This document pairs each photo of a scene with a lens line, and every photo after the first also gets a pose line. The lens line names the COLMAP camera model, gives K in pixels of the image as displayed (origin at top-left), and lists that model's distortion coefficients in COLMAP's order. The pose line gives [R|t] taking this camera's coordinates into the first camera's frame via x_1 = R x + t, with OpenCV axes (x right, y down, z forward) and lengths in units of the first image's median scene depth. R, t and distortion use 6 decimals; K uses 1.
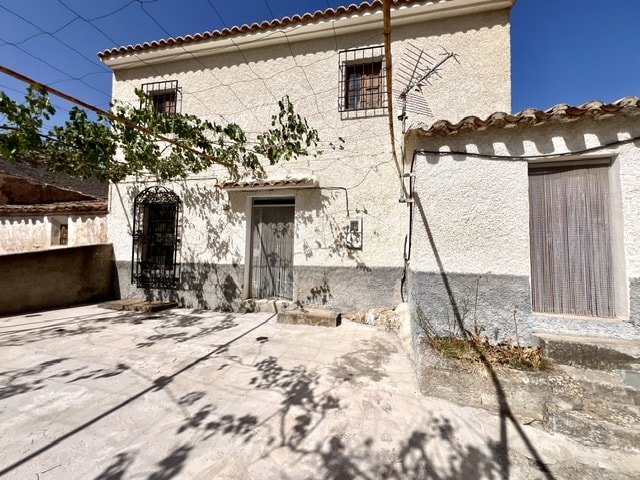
lens RADIAL K [[260.2, 0, 320.0], [0, 260.2, 240.0], [0, 0, 1]] dist [-0.000609, -0.000187]
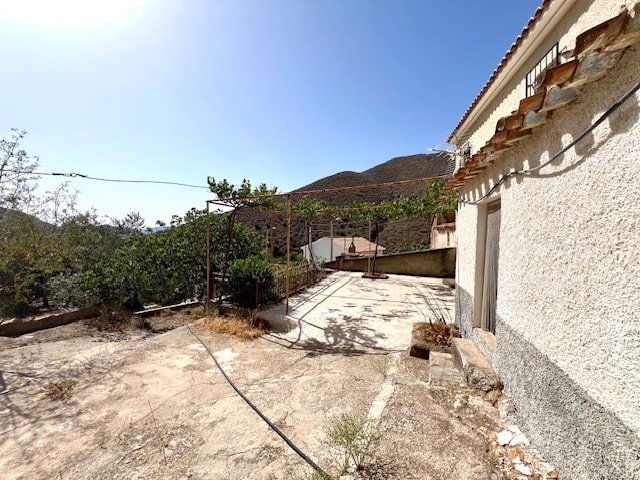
lens RADIAL K [[257.9, 0, 320.0], [0, 257.9, 240.0], [0, 0, 1]] dist [-0.000637, 0.000102]
pose [[-0.061085, 0.003015, -0.998128, 2.364111], [0.041147, 0.999153, 0.000500, -0.173467], [0.997284, -0.041039, -0.061158, 0.480462]]
